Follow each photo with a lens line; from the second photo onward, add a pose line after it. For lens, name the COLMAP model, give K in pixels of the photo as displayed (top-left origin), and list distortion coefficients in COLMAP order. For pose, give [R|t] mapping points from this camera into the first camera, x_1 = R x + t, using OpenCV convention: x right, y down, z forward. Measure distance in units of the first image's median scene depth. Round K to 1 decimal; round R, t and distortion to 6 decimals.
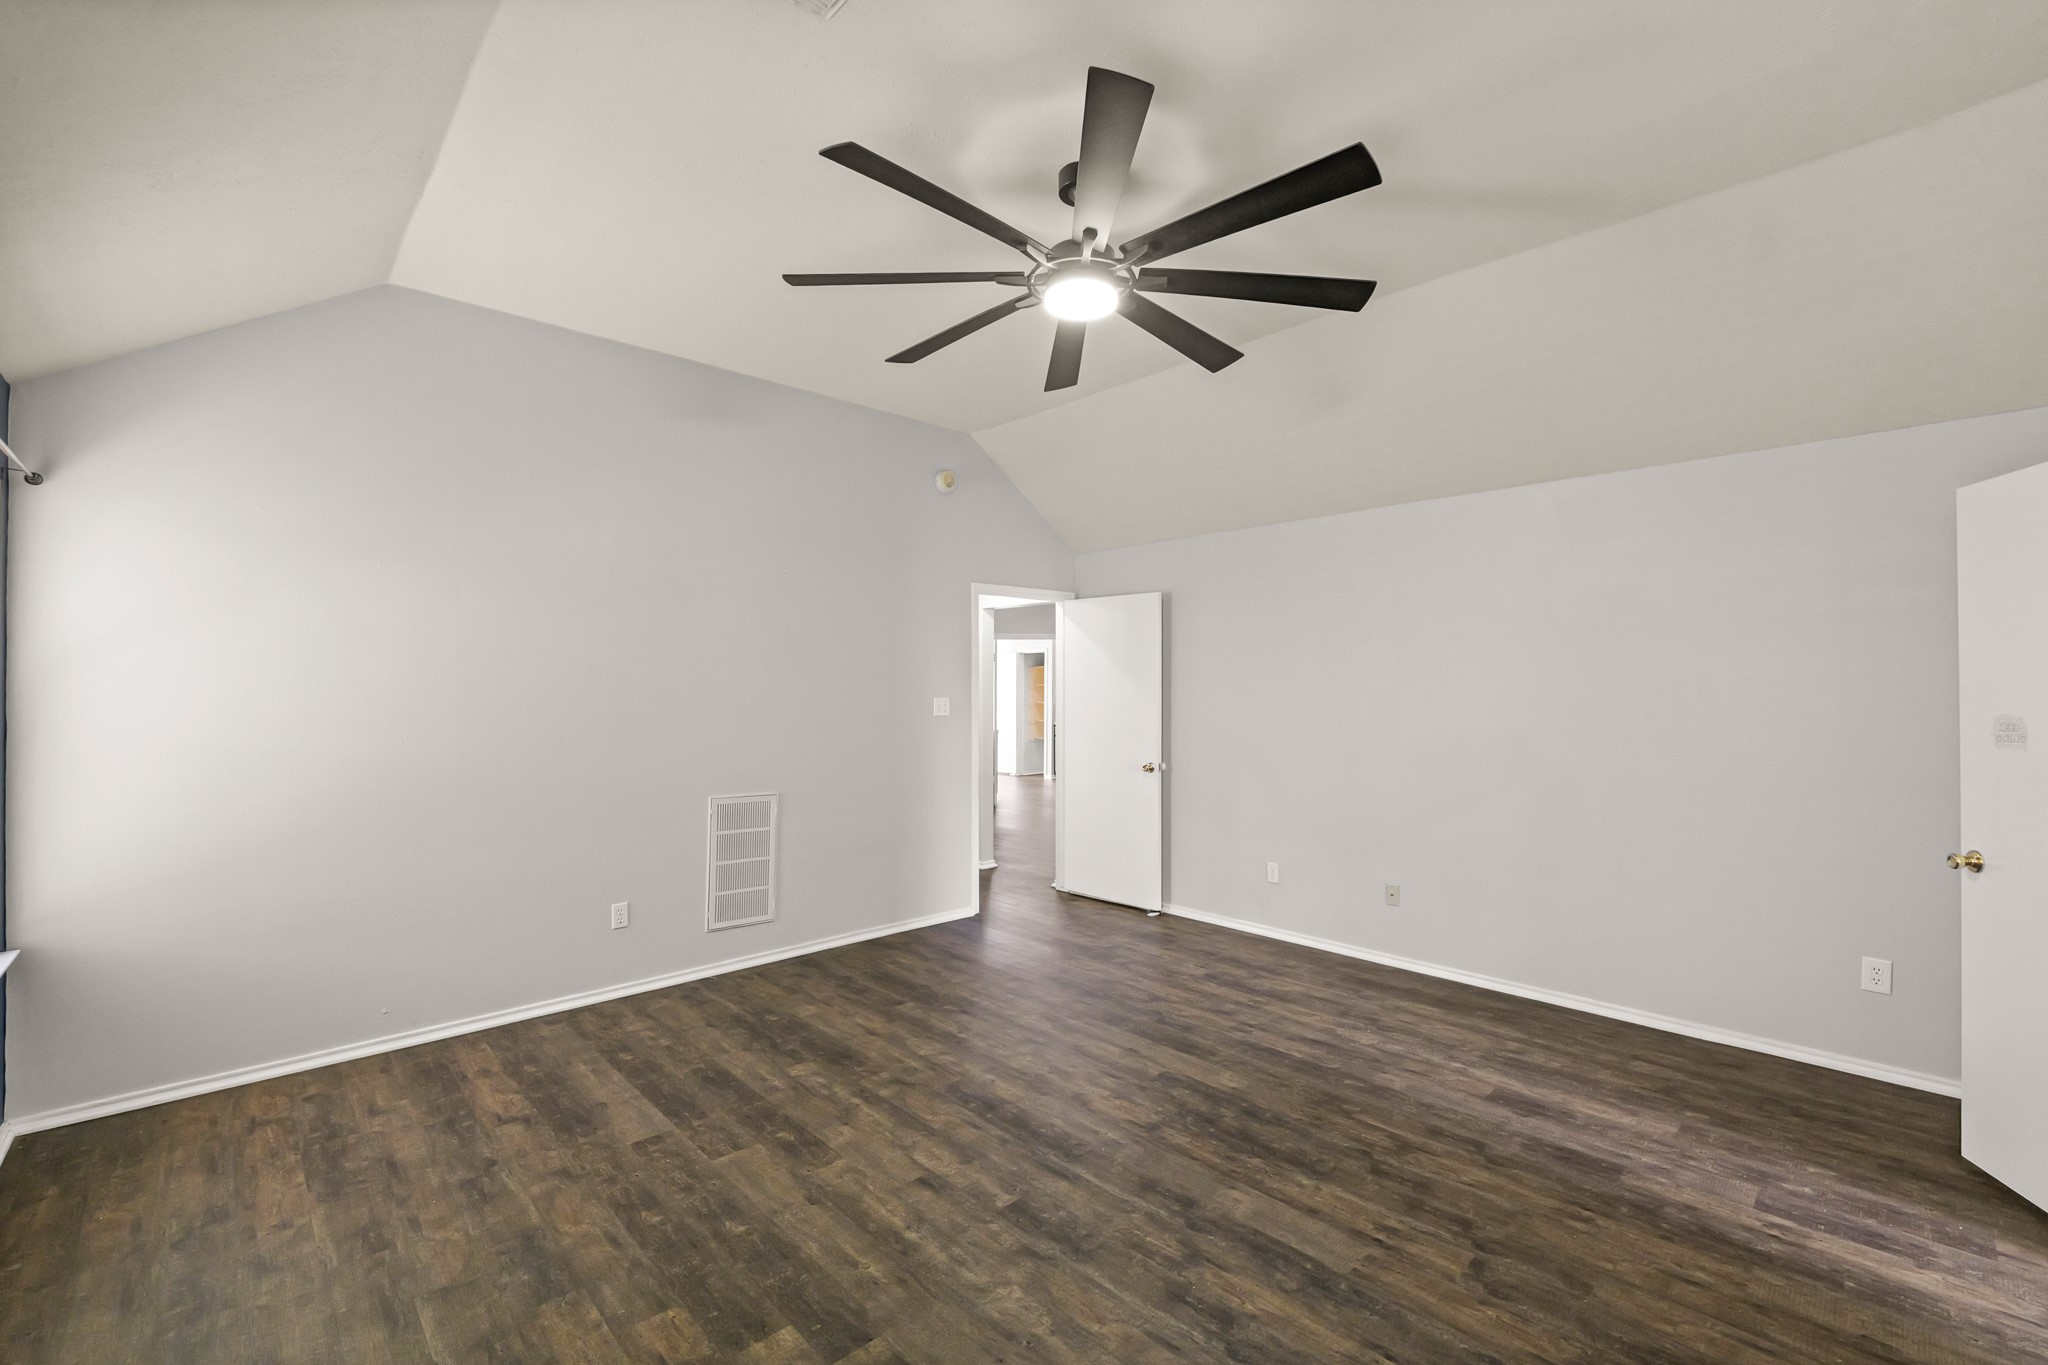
lens RADIAL K [[852.8, 0, 1021.0], [0, 852.8, 673.4], [0, 0, 1]] dist [-0.011785, 0.000259]
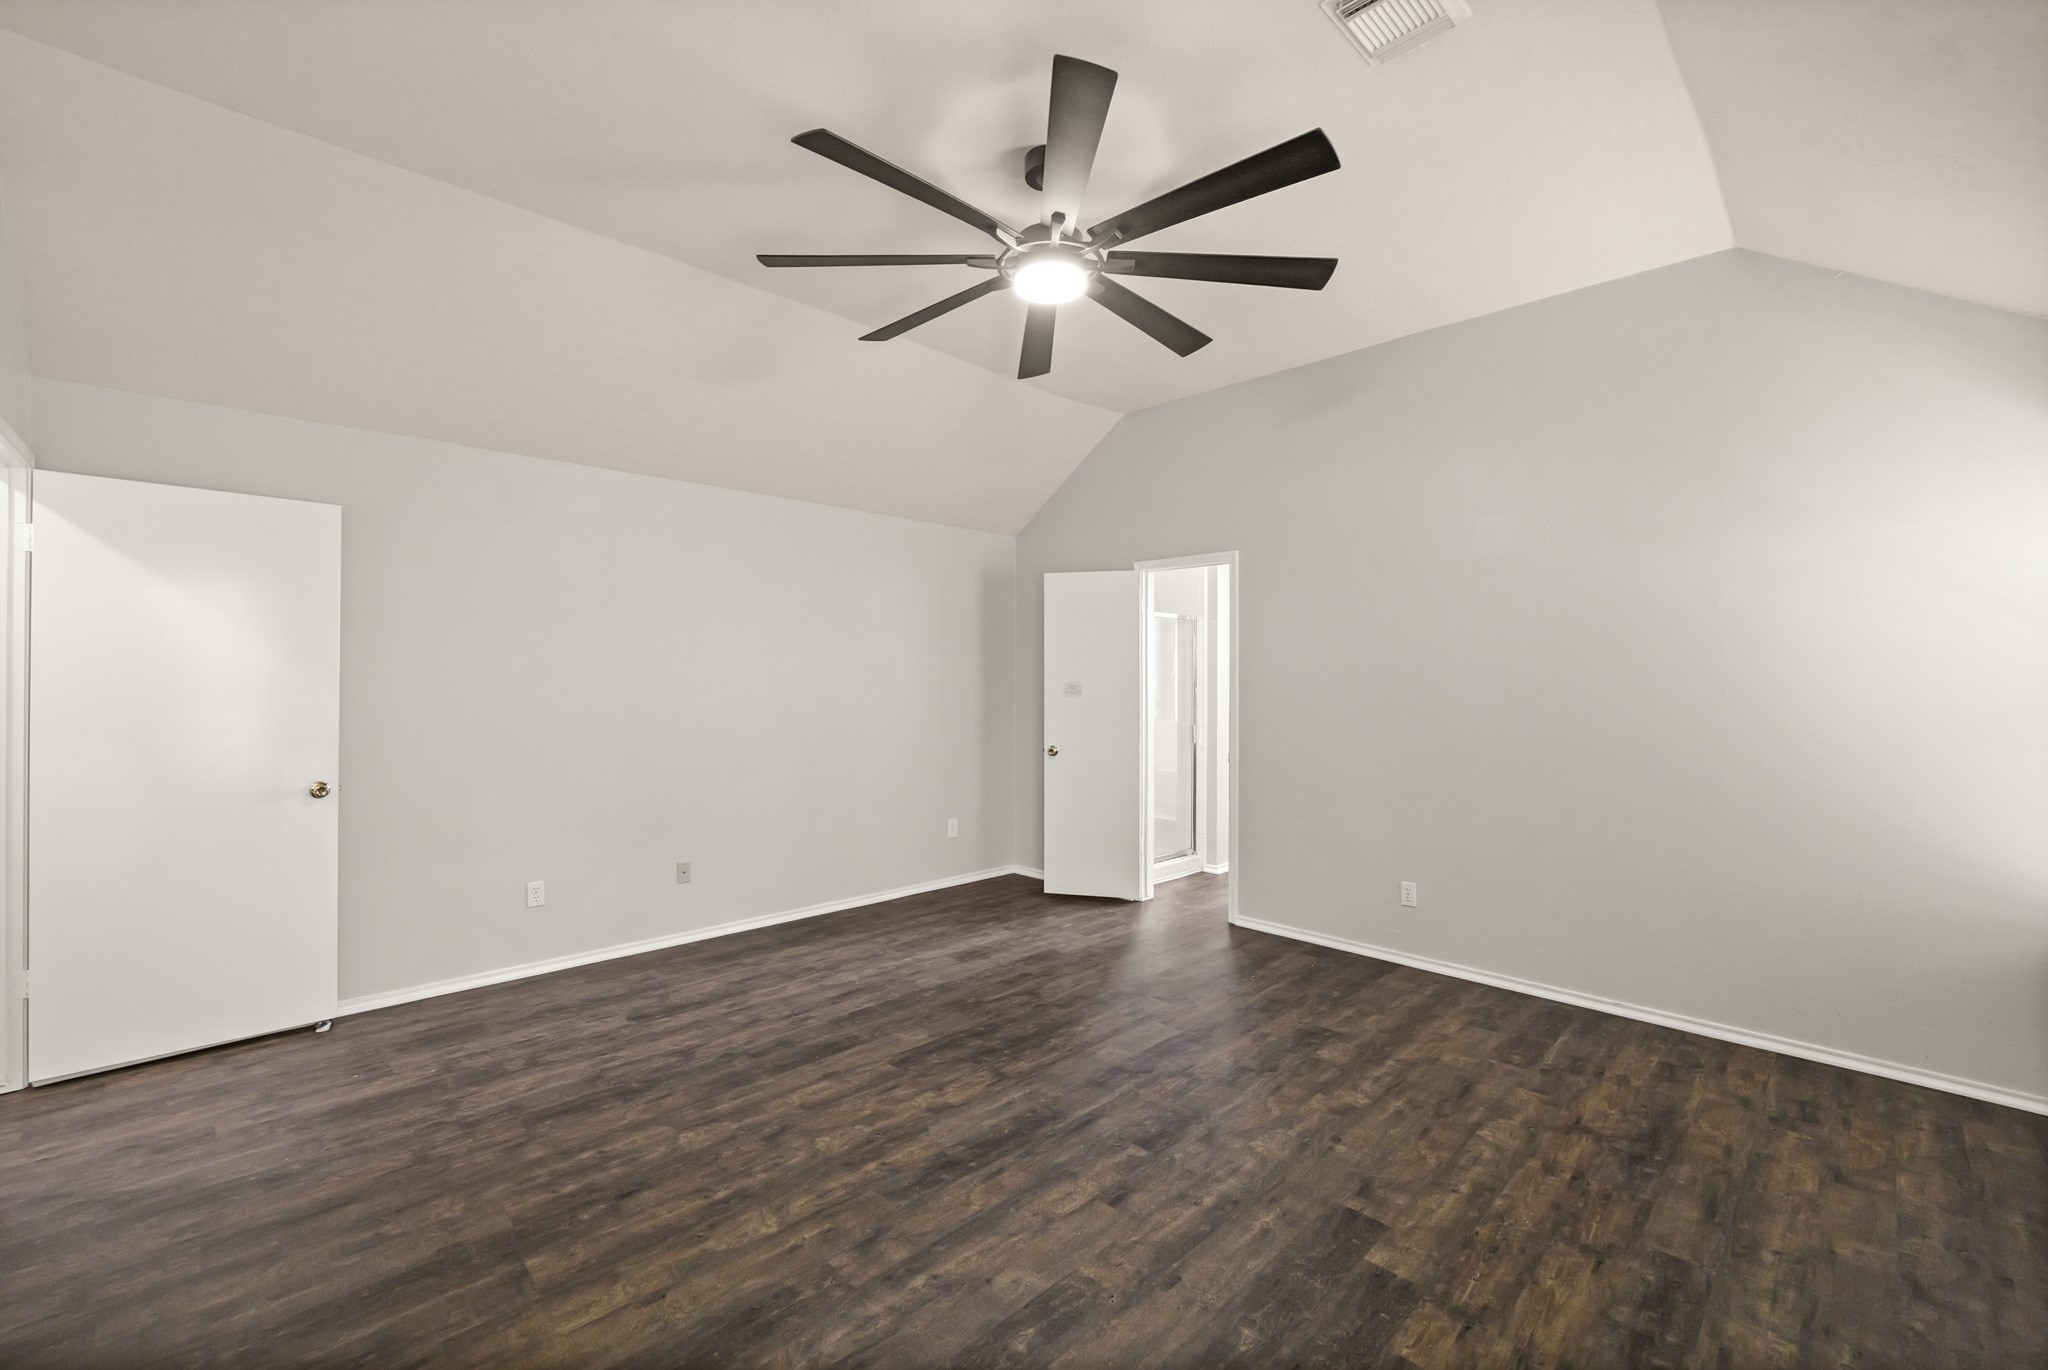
lens RADIAL K [[852.8, 0, 1021.0], [0, 852.8, 675.9], [0, 0, 1]] dist [-0.011785, 0.000259]
pose [[-0.019068, 0.000064, 0.999818, -0.854290], [-0.023713, 0.999719, -0.000516, 0.030901], [-0.999537, -0.023718, -0.019061, 0.943668]]
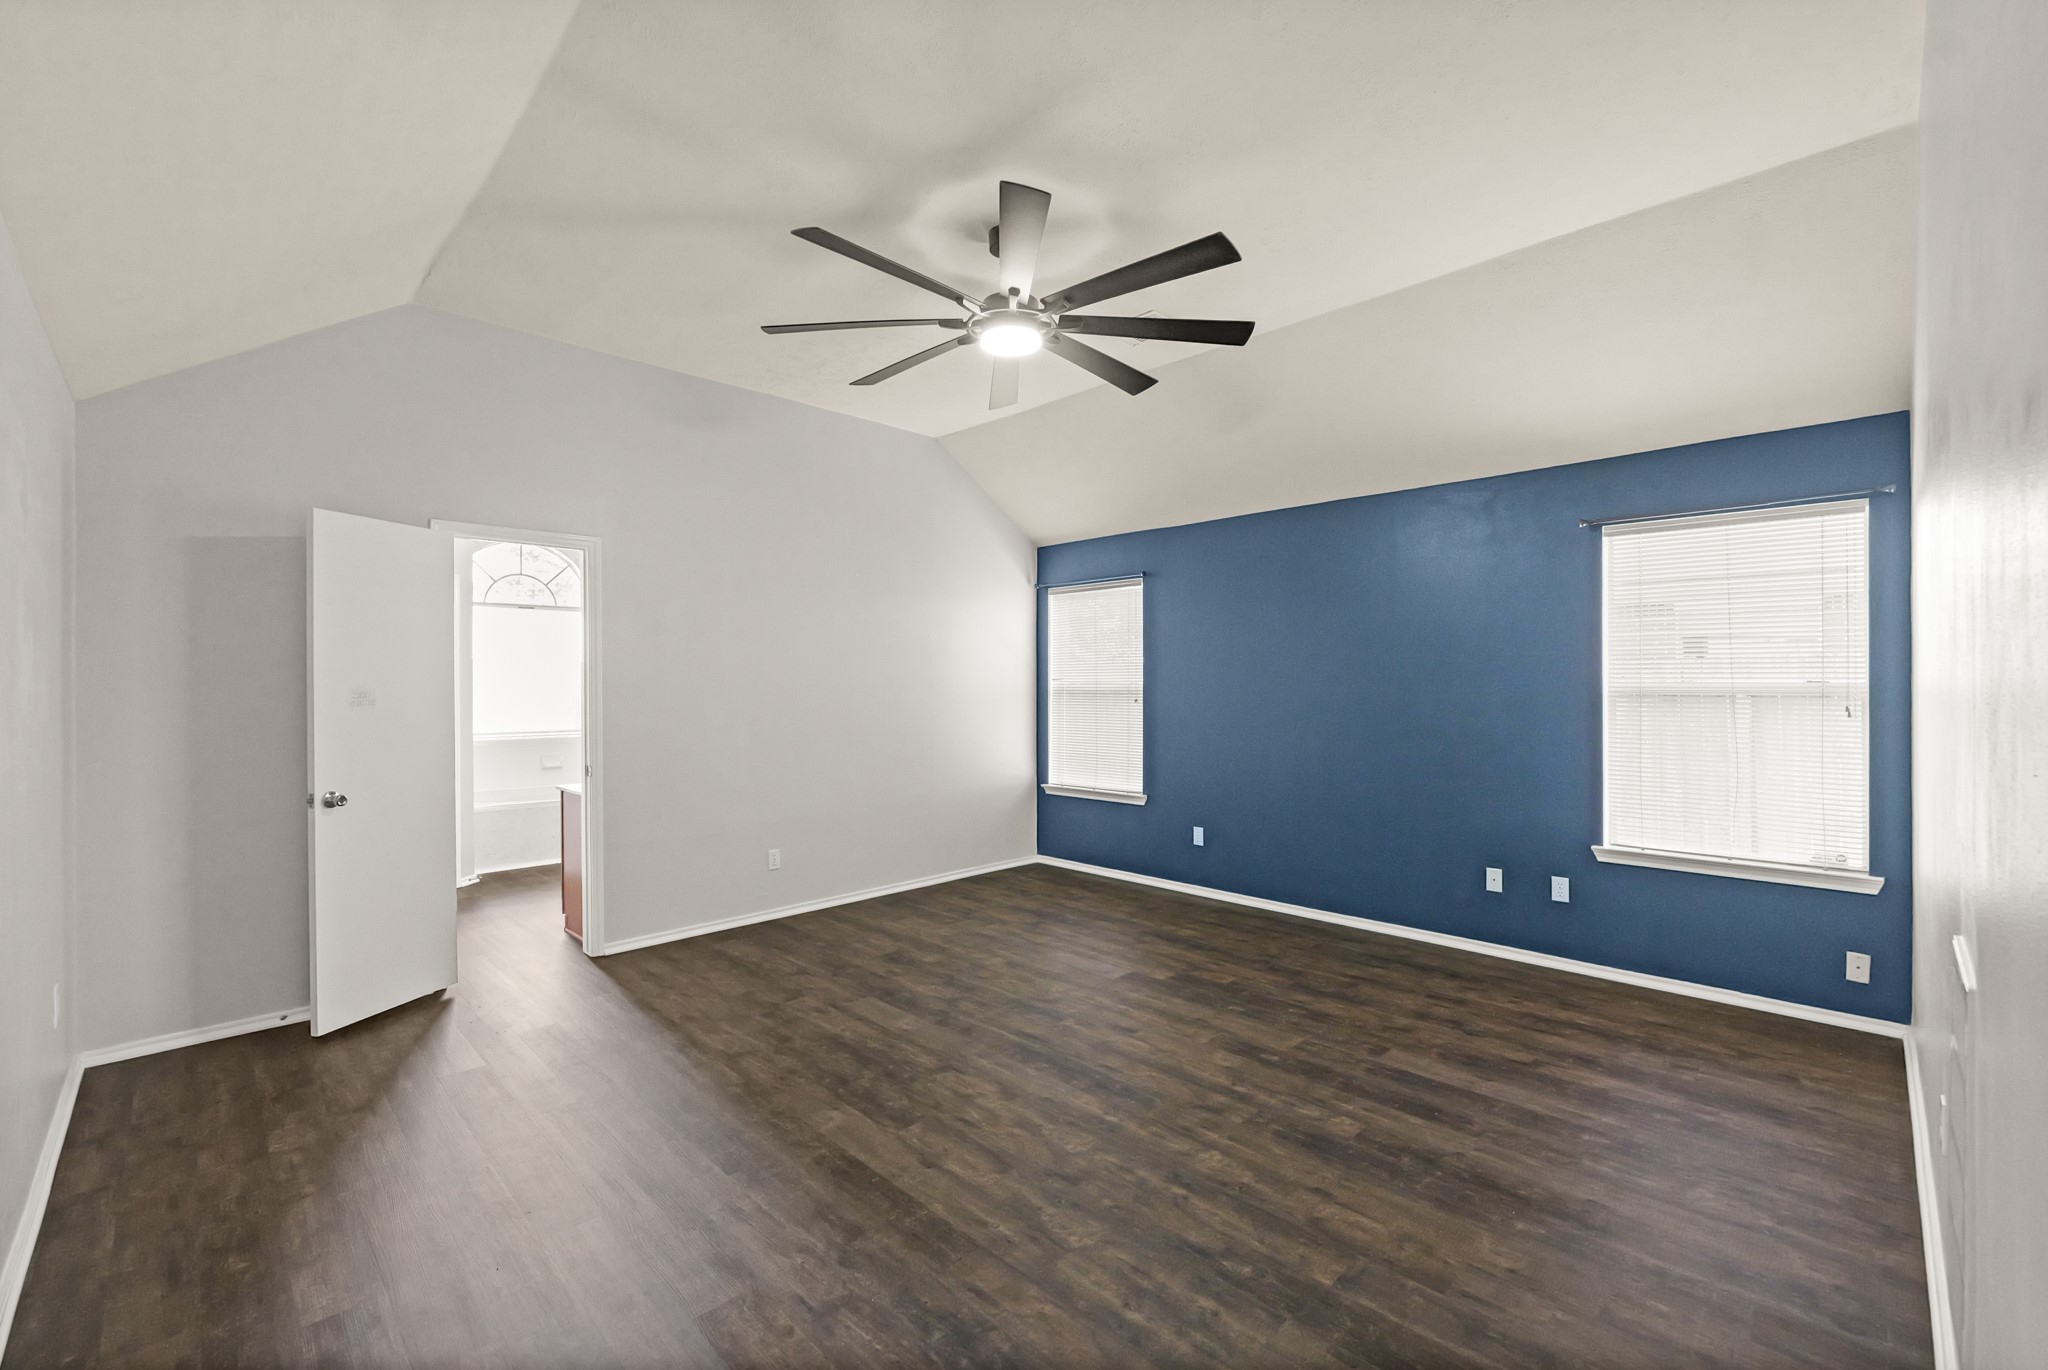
lens RADIAL K [[852.8, 0, 1021.0], [0, 852.8, 675.9], [0, 0, 1]] dist [-0.011785, 0.000259]
pose [[-0.999527, 0.002314, -0.030654, 0.083790], [0.003146, 0.999628, -0.027109, 0.058102], [0.030579, -0.027193, -0.999162, 1.970369]]
